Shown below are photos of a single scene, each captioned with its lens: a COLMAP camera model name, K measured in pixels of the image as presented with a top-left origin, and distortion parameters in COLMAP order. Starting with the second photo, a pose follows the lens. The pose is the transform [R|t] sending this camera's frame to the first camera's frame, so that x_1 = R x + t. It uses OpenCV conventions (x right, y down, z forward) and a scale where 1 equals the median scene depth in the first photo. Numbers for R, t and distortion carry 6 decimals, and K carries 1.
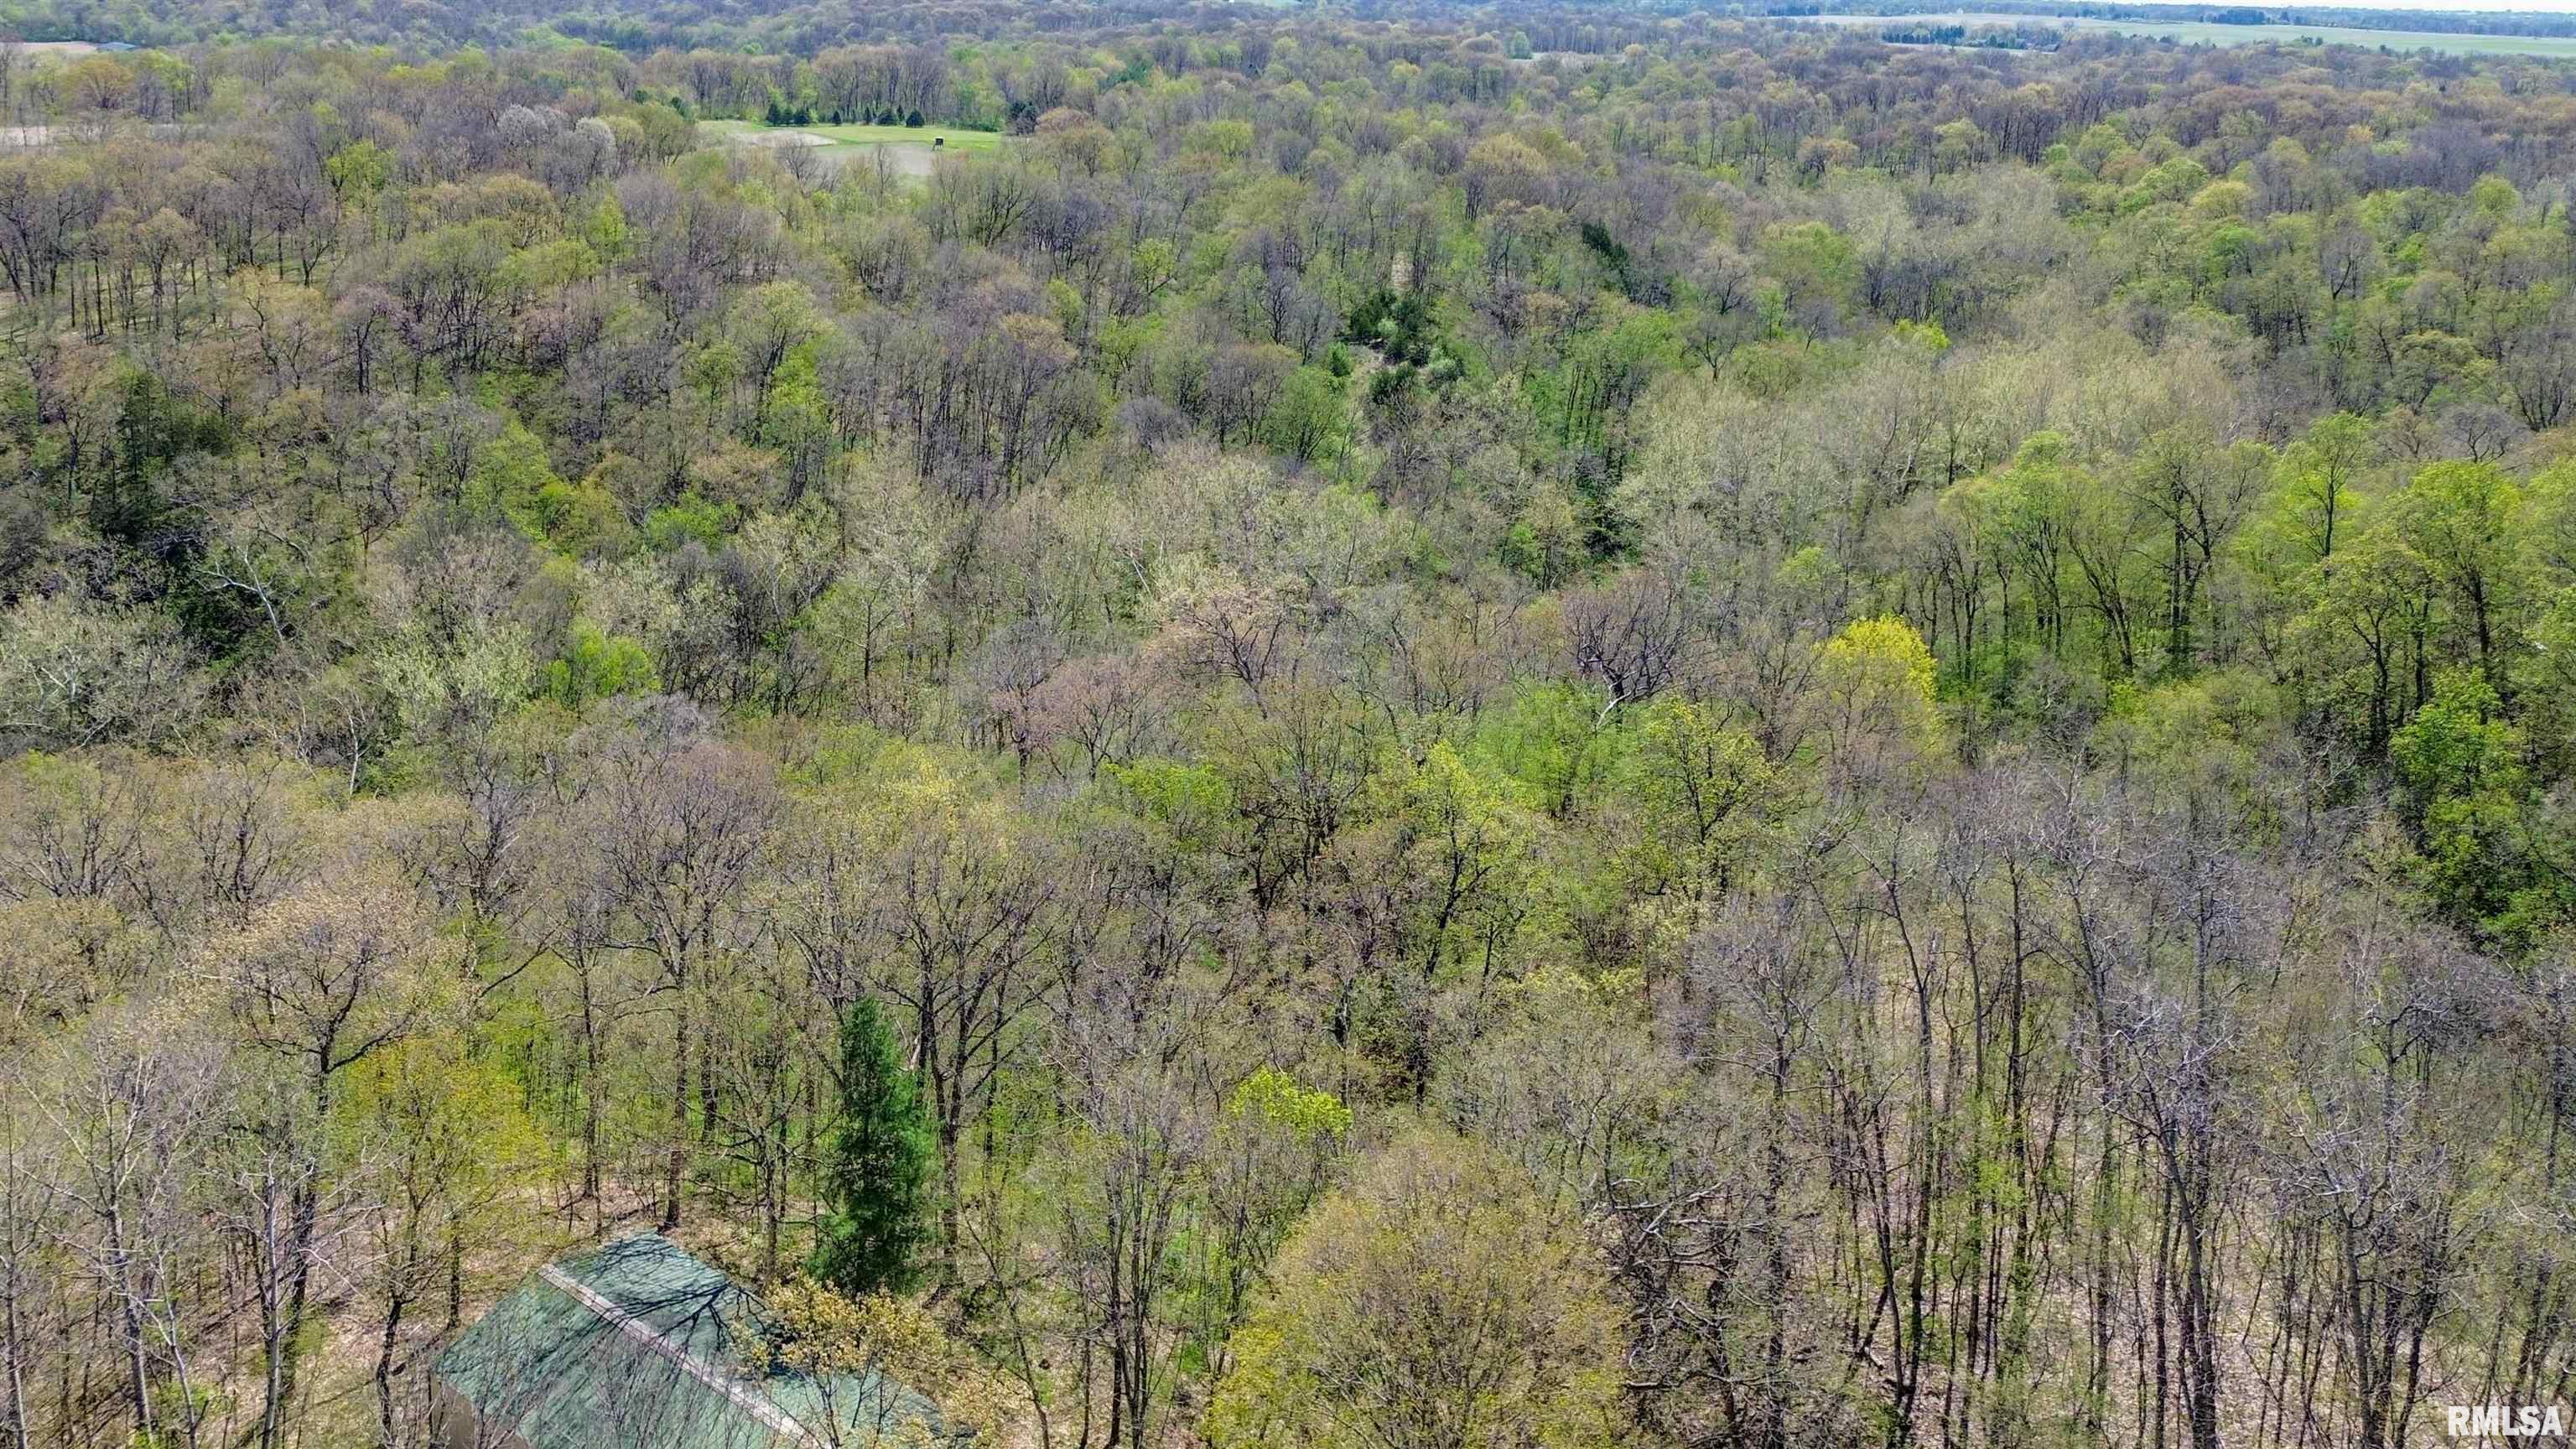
lens RADIAL K [[1949.7, 0, 1217.5], [0, 1949.7, 404.2], [0, 0, 1]] dist [0.117291, -0.118645]
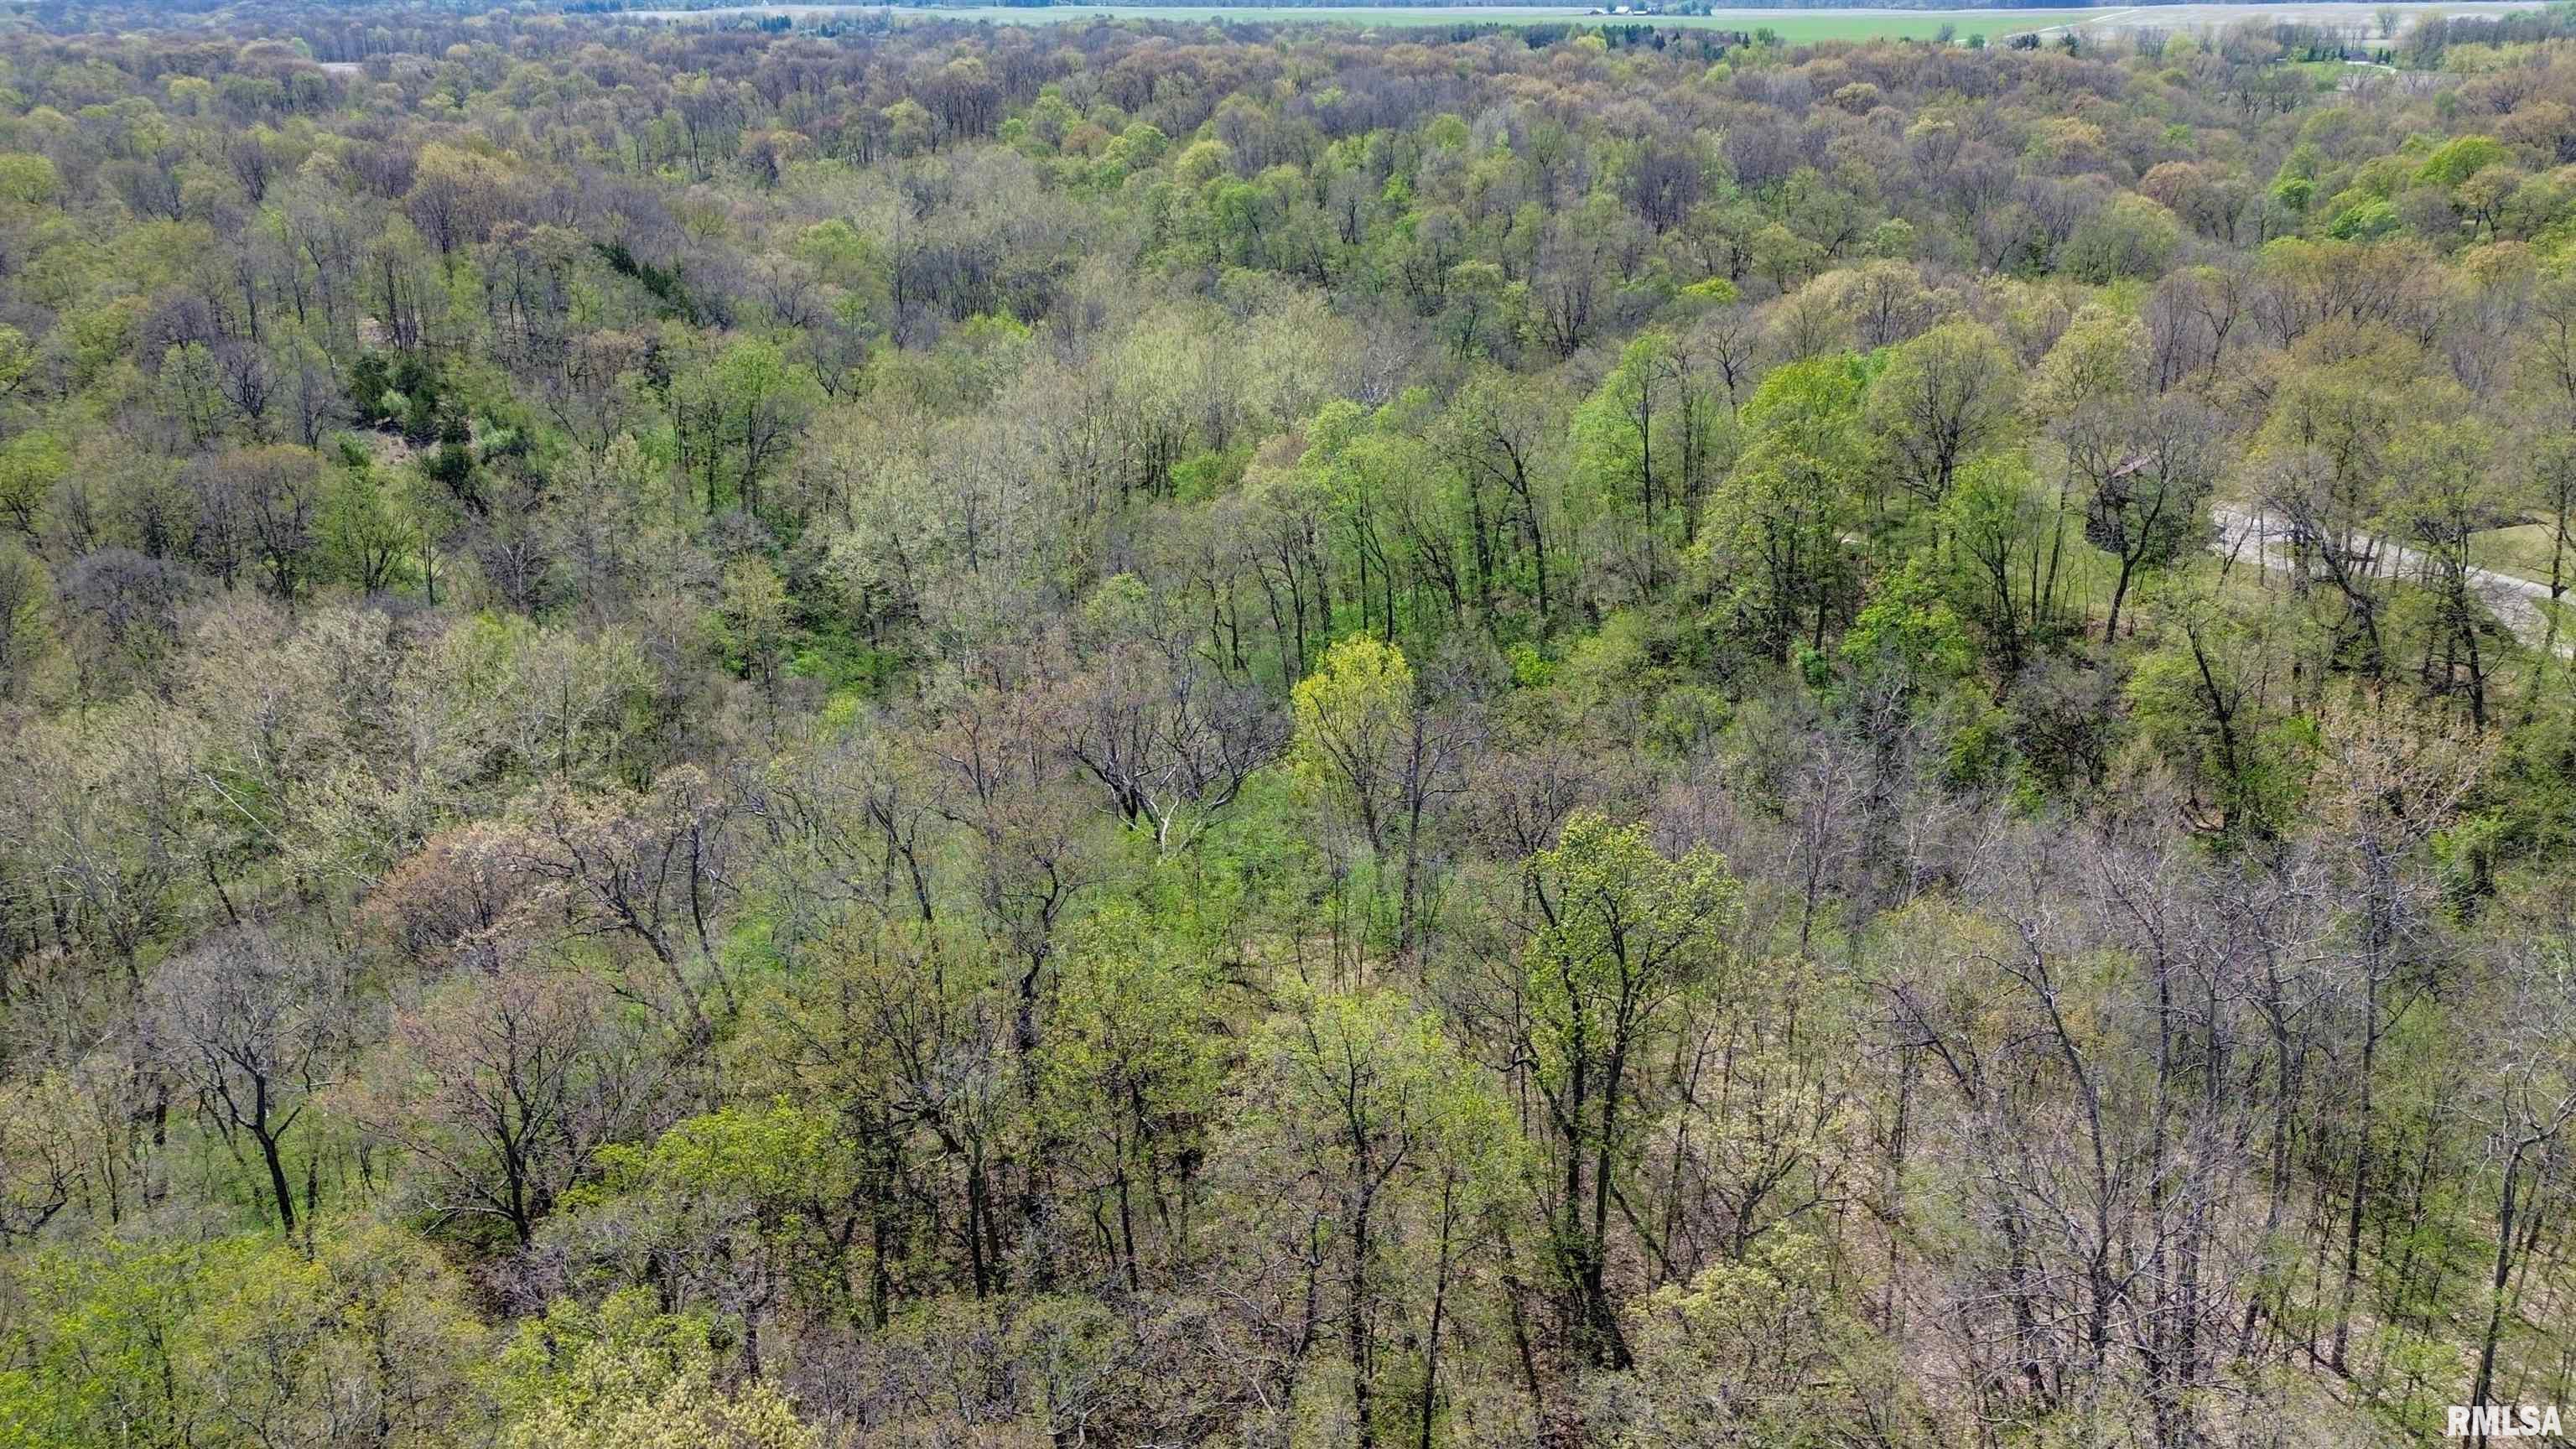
lens RADIAL K [[1914.2, 0, 1280.9], [0, 1914.2, 710.1], [0, 0, 1]] dist [0.085974, -0.084083]
pose [[0.806341, -0.240849, 0.540190, -0.069918], [0.160286, 0.968139, 0.192395, -0.012093], [-0.569317, -0.068551, 0.819255, 0.147442]]
